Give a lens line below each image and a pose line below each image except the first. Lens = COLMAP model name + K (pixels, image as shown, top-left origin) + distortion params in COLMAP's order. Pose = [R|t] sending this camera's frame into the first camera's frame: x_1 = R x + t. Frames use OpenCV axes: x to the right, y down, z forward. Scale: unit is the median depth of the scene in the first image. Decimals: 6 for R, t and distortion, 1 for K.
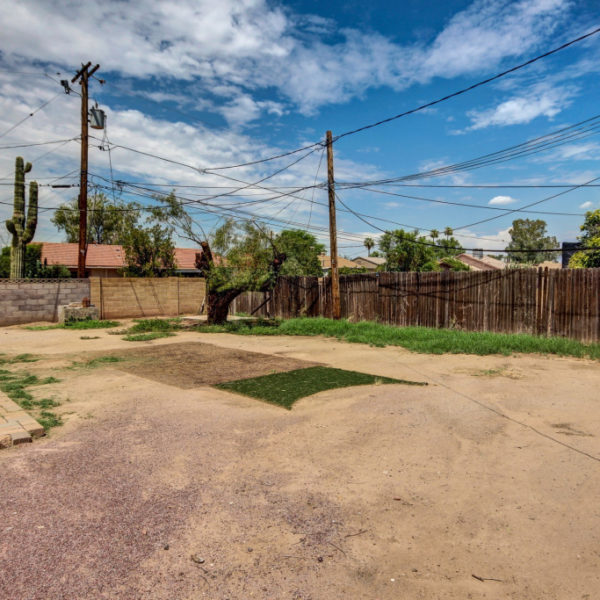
lens RADIAL K [[485.7, 0, 300.4], [0, 485.7, 297.7], [0, 0, 1]] dist [0.008671, 0.010594]
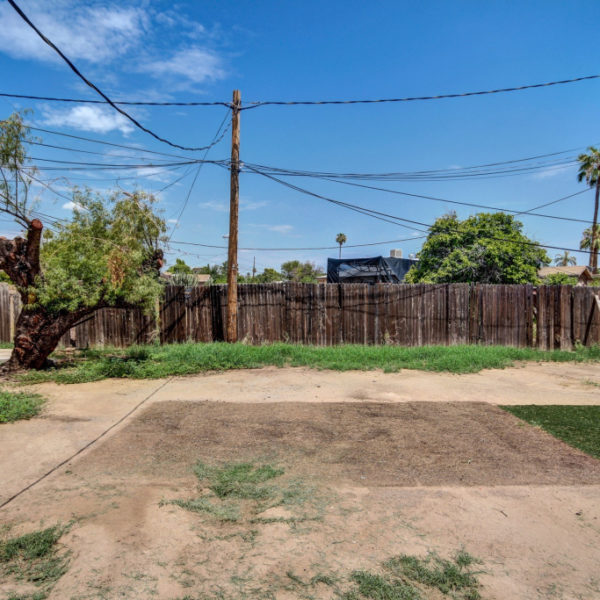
lens RADIAL K [[485.7, 0, 299.3], [0, 485.7, 312.0], [0, 0, 1]] dist [0.008671, 0.010594]
pose [[0.660711, -0.022884, 0.750291, -0.443486], [0.014522, 0.999738, 0.017705, -0.016619], [-0.750500, -0.000802, 0.660870, 0.432017]]
